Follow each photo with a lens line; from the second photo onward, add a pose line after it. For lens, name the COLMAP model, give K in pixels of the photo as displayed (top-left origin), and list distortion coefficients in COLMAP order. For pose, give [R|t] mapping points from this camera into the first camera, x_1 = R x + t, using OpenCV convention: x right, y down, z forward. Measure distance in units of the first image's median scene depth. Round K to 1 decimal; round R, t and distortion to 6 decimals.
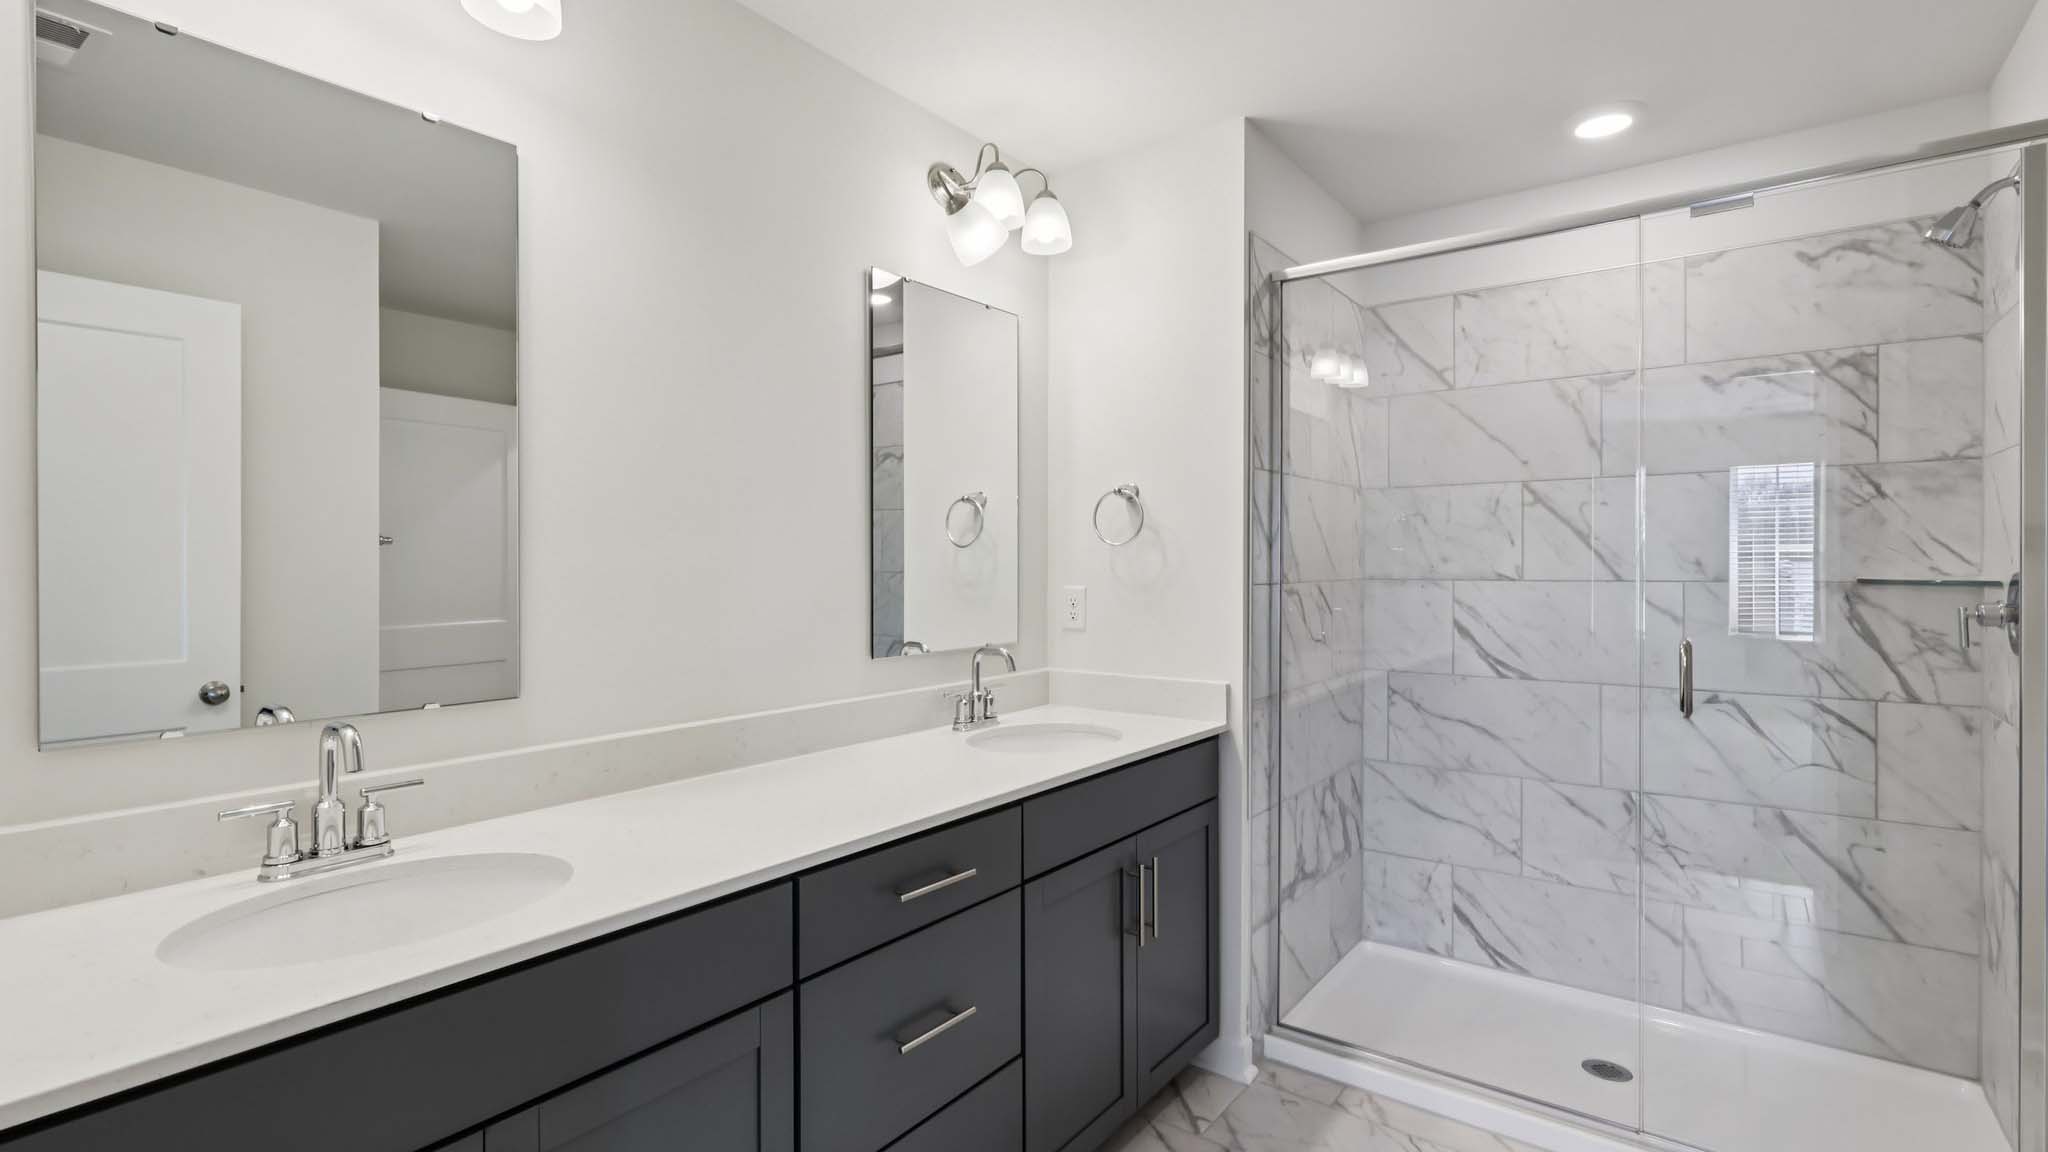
lens RADIAL K [[952.8, 0, 1020.7], [0, 952.8, 566.9], [0, 0, 1]] dist [-0.001211, 0.000419]
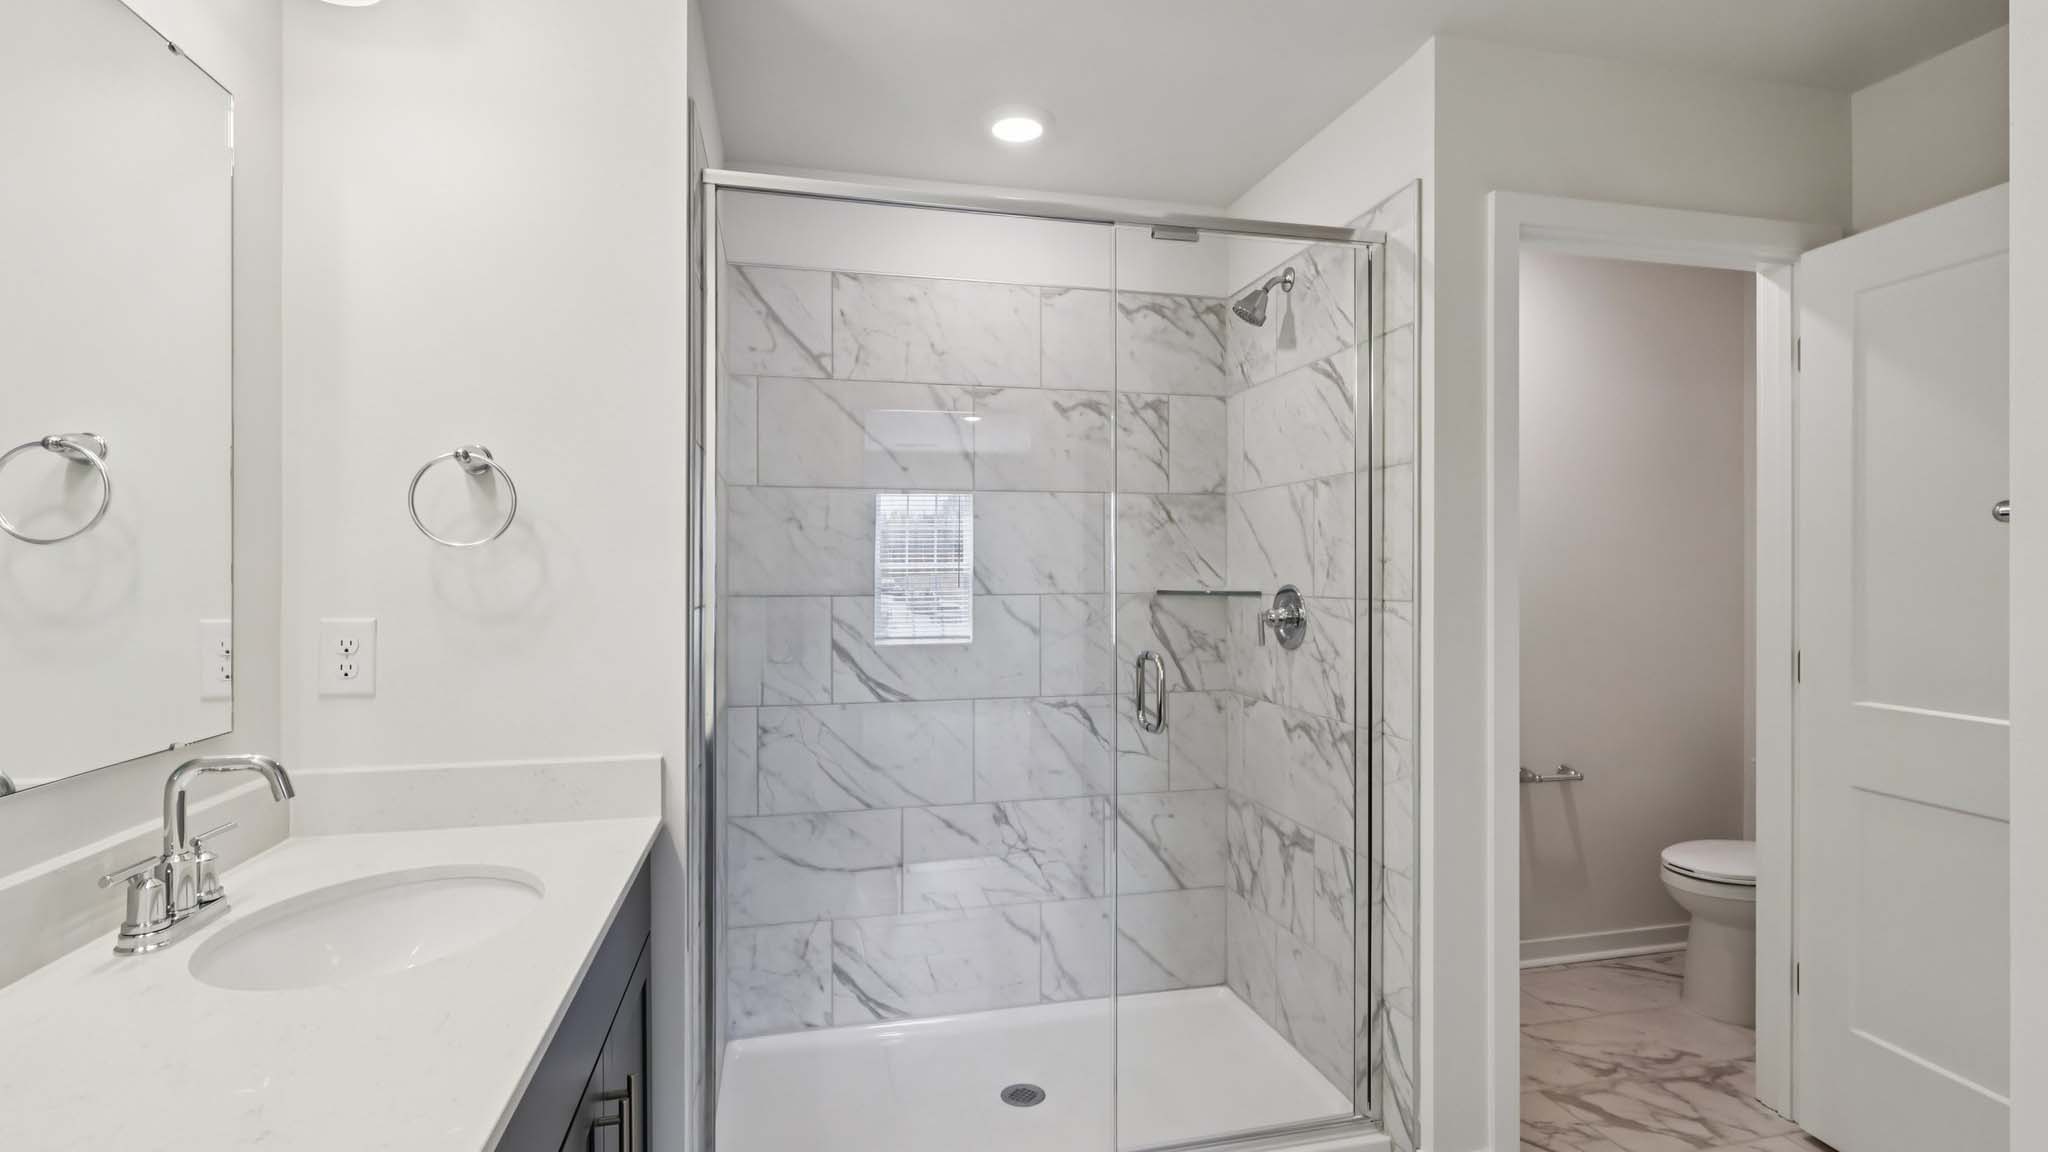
lens RADIAL K [[951.2, 0, 1024.0], [0, 951.2, 576.0], [0, 0, 1]] dist [-0.003830, 0.000294]
pose [[0.635329, 0.000332, 0.772242, -0.142119], [0.001398, 0.999998, -0.001580, -0.003666], [-0.772240, 0.002084, 0.635327, 0.390631]]
